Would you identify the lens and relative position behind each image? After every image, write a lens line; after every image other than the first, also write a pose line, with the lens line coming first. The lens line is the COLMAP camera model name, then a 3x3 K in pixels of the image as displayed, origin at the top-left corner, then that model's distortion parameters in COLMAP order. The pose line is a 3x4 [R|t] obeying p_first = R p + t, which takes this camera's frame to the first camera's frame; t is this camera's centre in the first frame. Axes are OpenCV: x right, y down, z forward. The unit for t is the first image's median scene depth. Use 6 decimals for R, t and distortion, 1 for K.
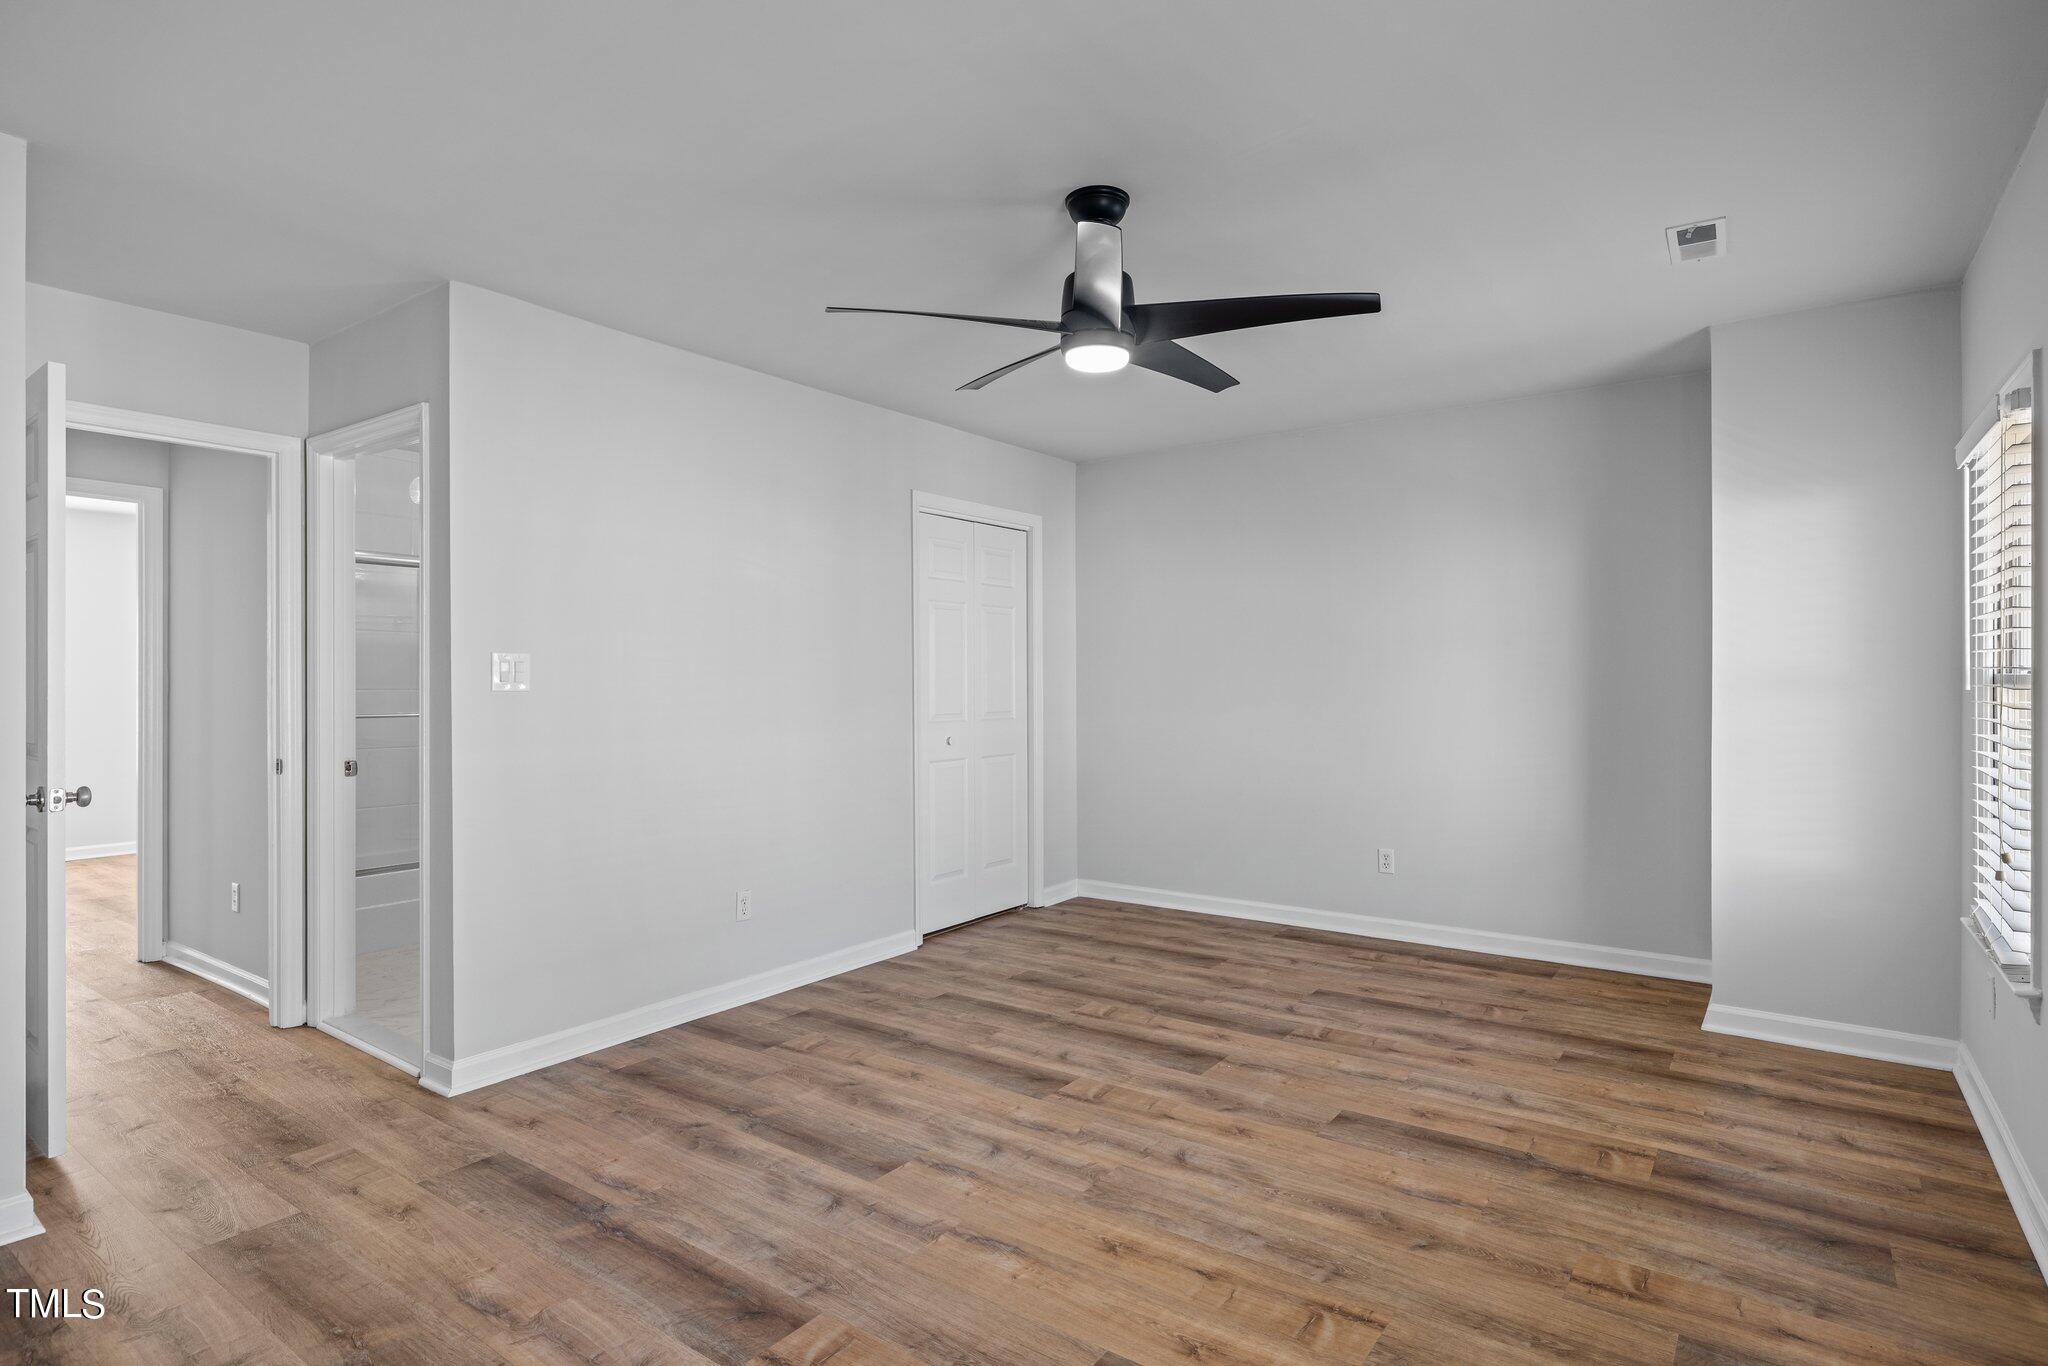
lens RADIAL K [[1061.6, 0, 1024.0], [0, 1061.6, 683.0], [0, 0, 1]] dist [-0.000453, 0.000546]
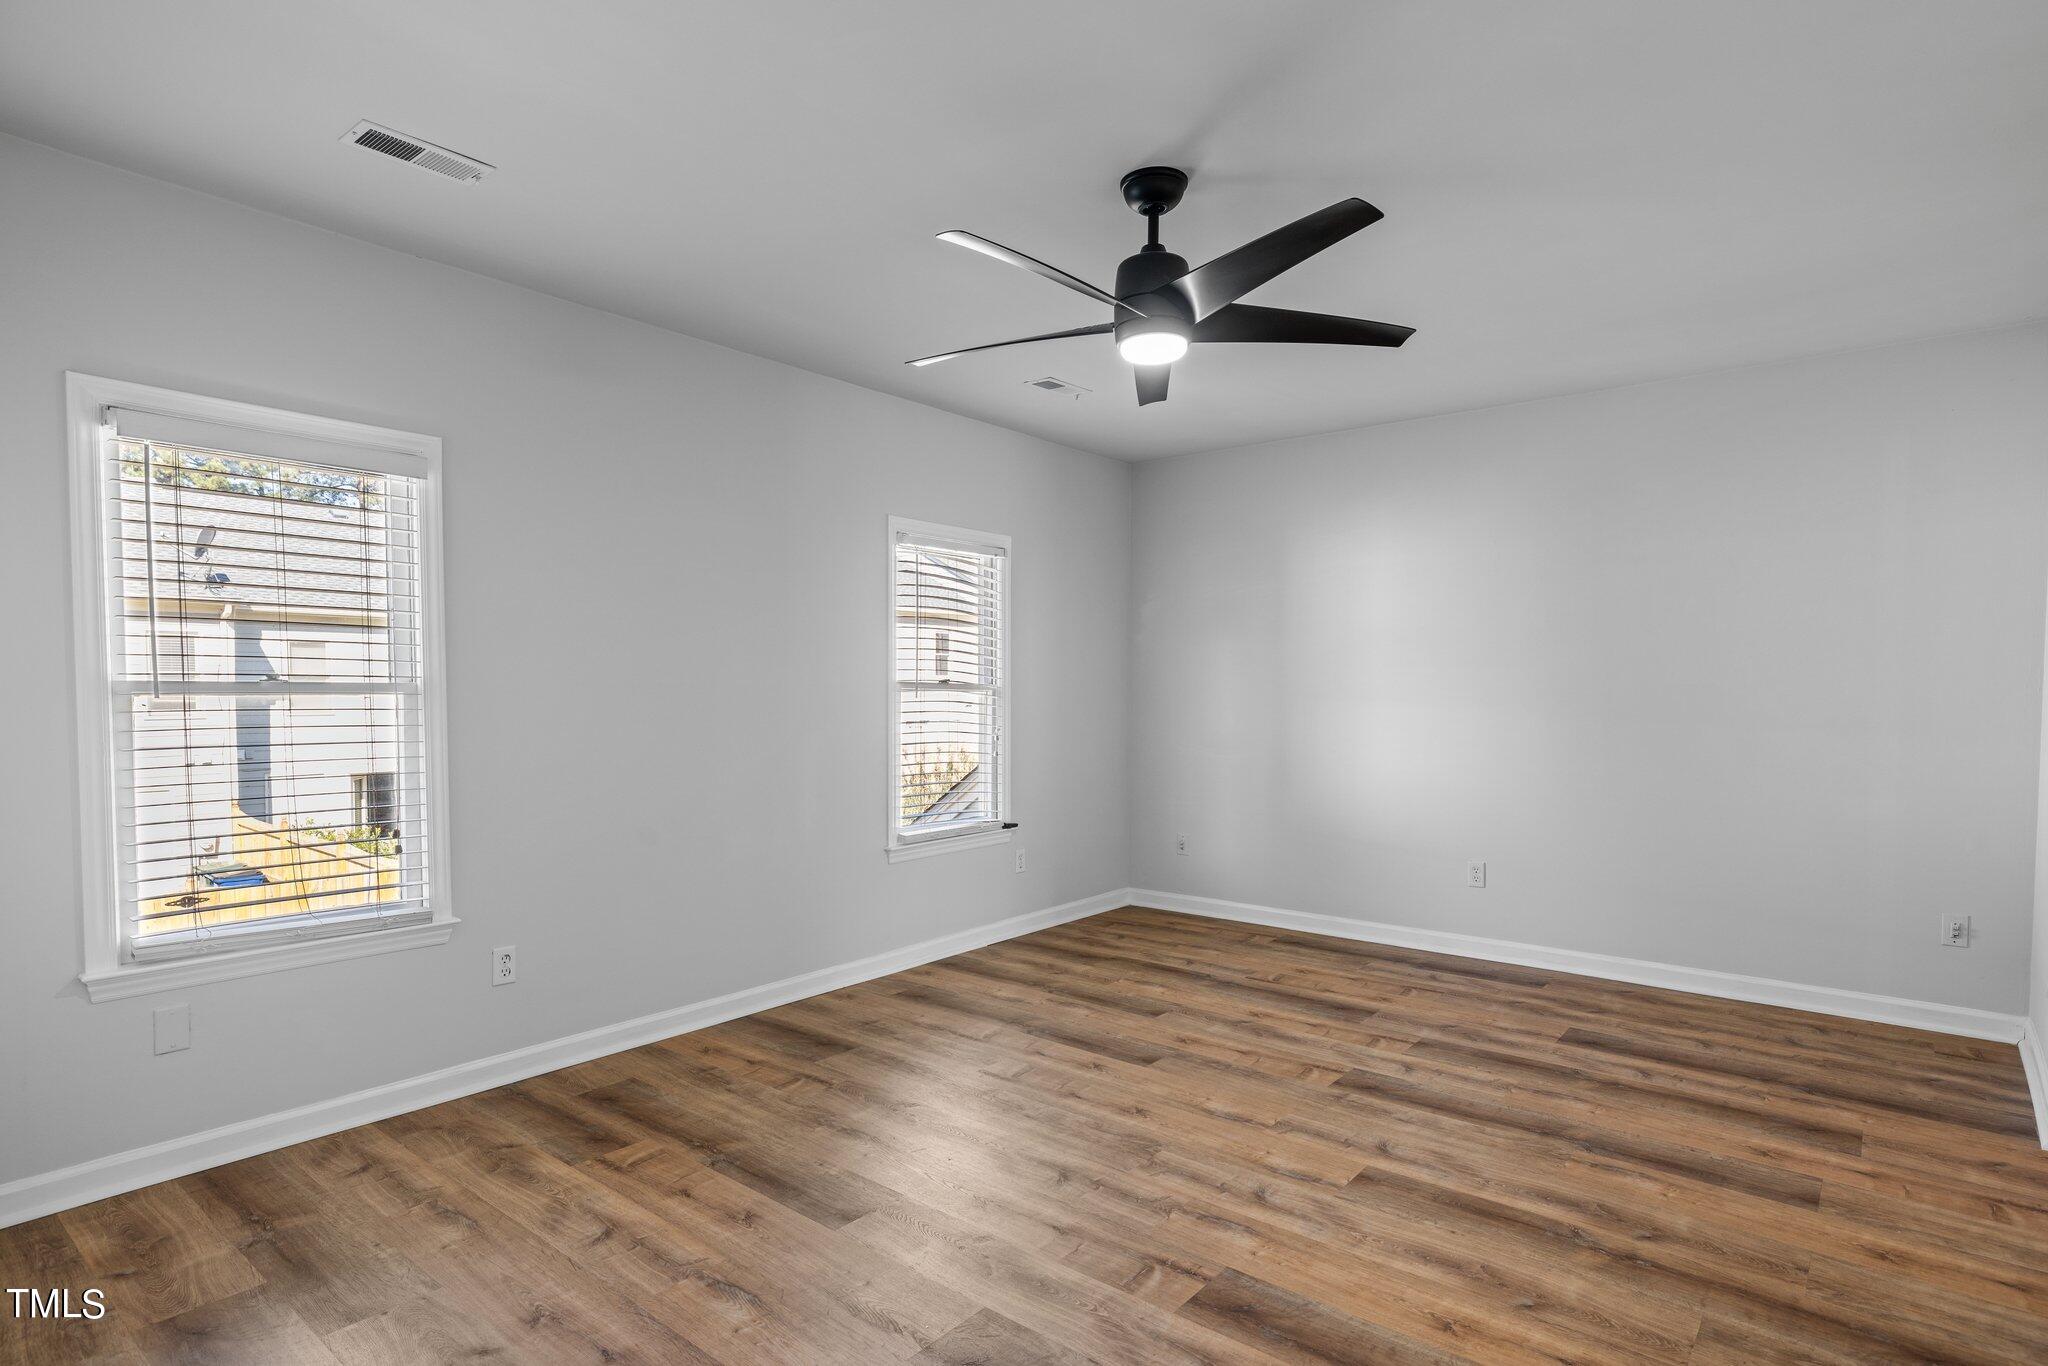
lens RADIAL K [[1061.6, 0, 1024.0], [0, 1061.6, 683.0], [0, 0, 1]] dist [-0.000453, 0.000546]
pose [[-0.998517, 0.002048, 0.054402, 0.118364], [0.001889, 0.999994, -0.002981, -0.001547], [-0.054408, -0.002874, -0.998515, 1.802966]]
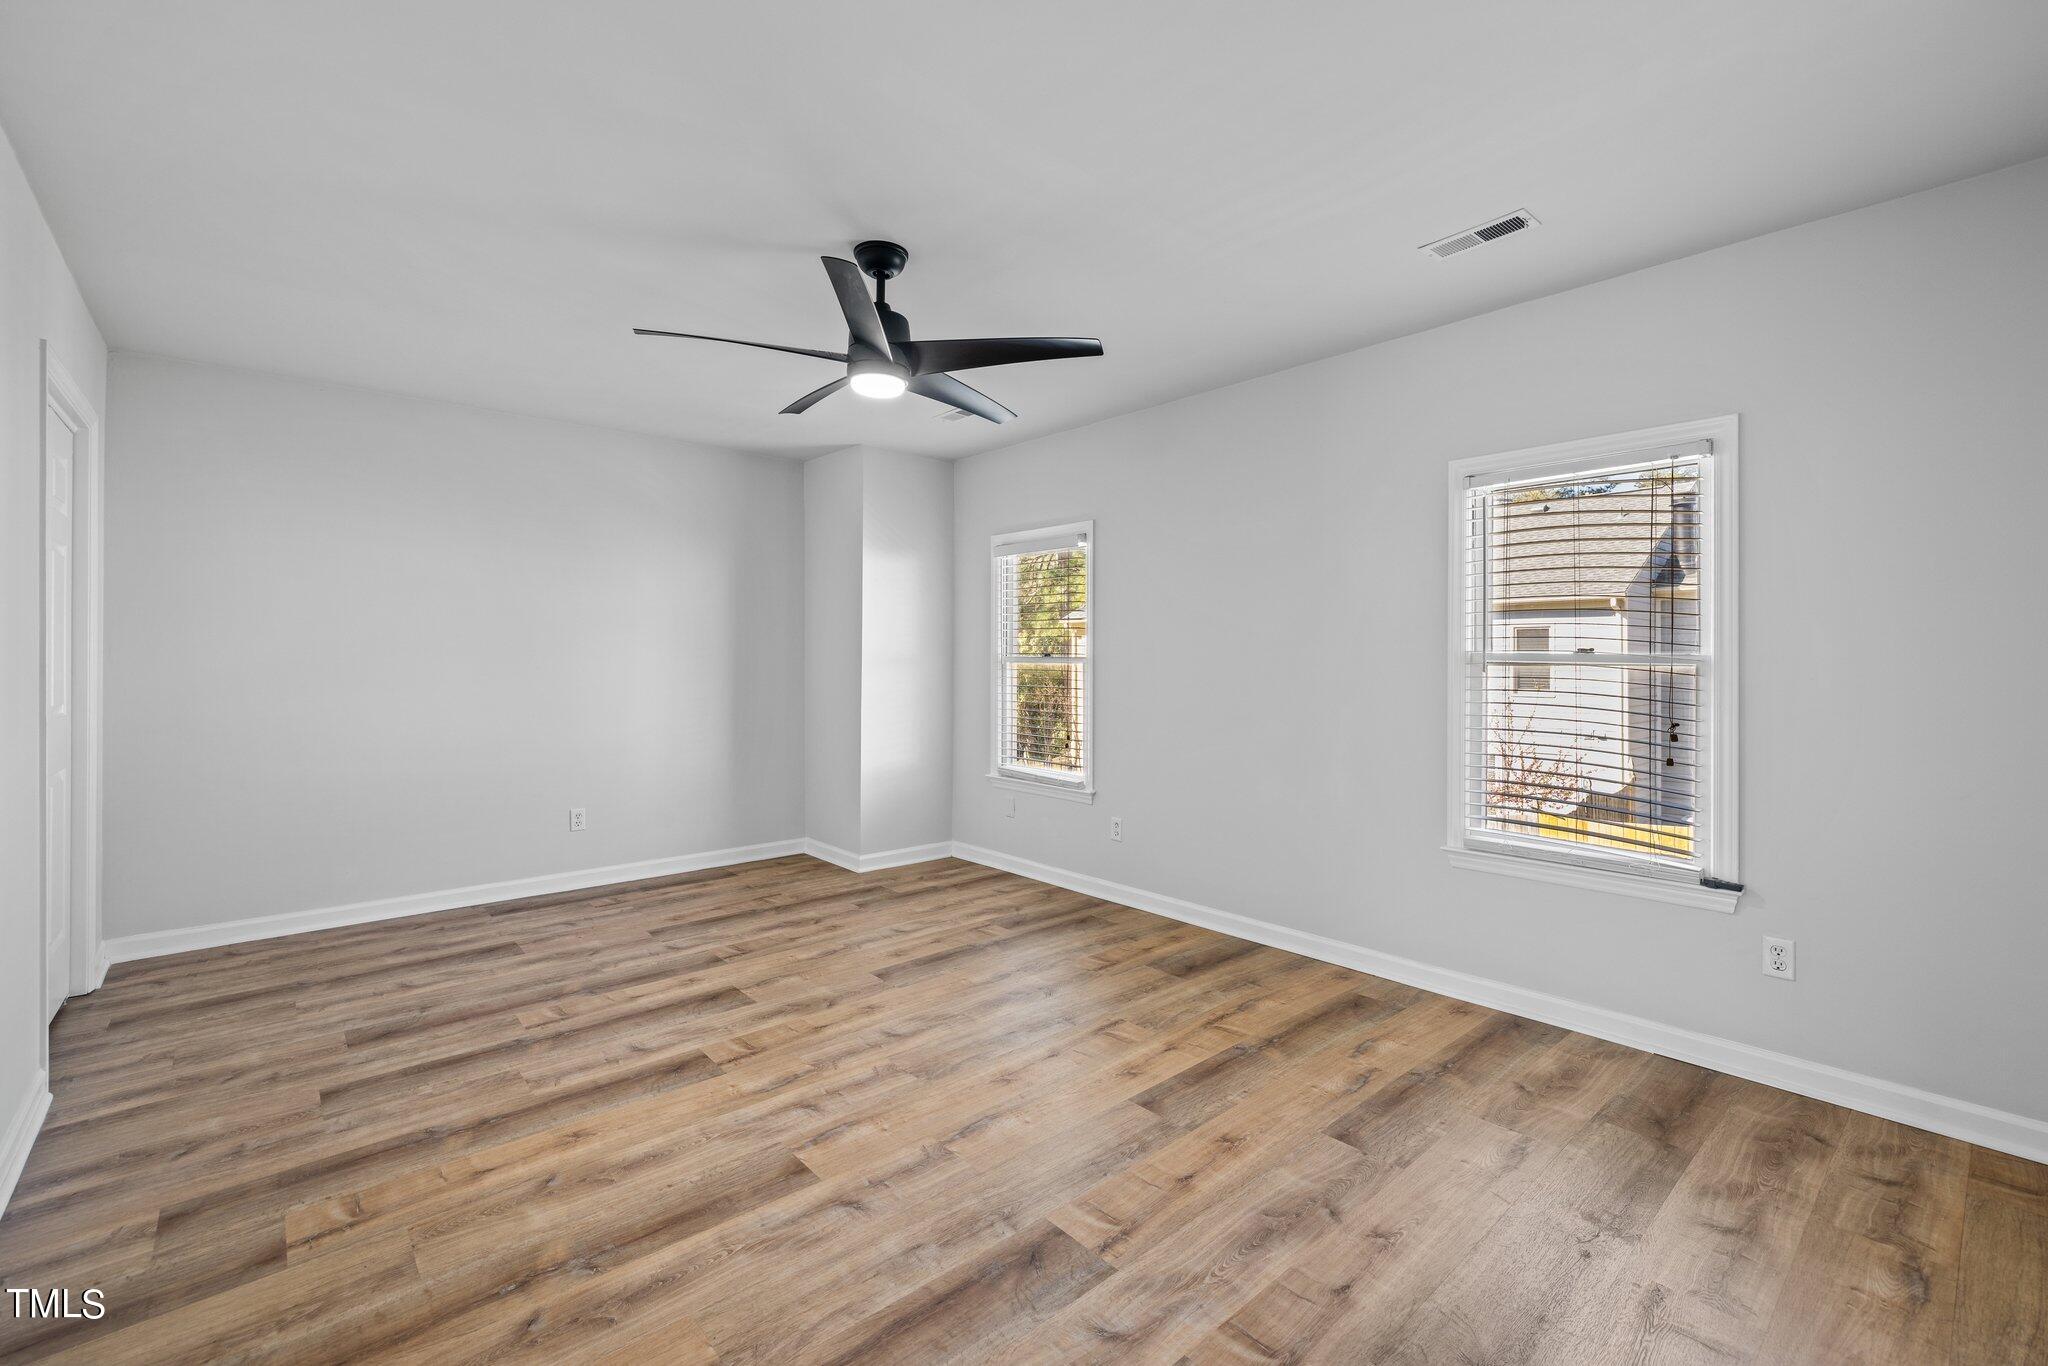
lens RADIAL K [[867.8, 0, 1018.7], [0, 867.8, 623.4], [0, 0, 1]] dist [0.001953, 0.000146]
pose [[0.218498, 0.045185, 0.974791, -0.780120], [-0.000093, 0.998928, -0.046283, 0.003770], [-0.975837, 0.010022, 0.218268, 0.568824]]
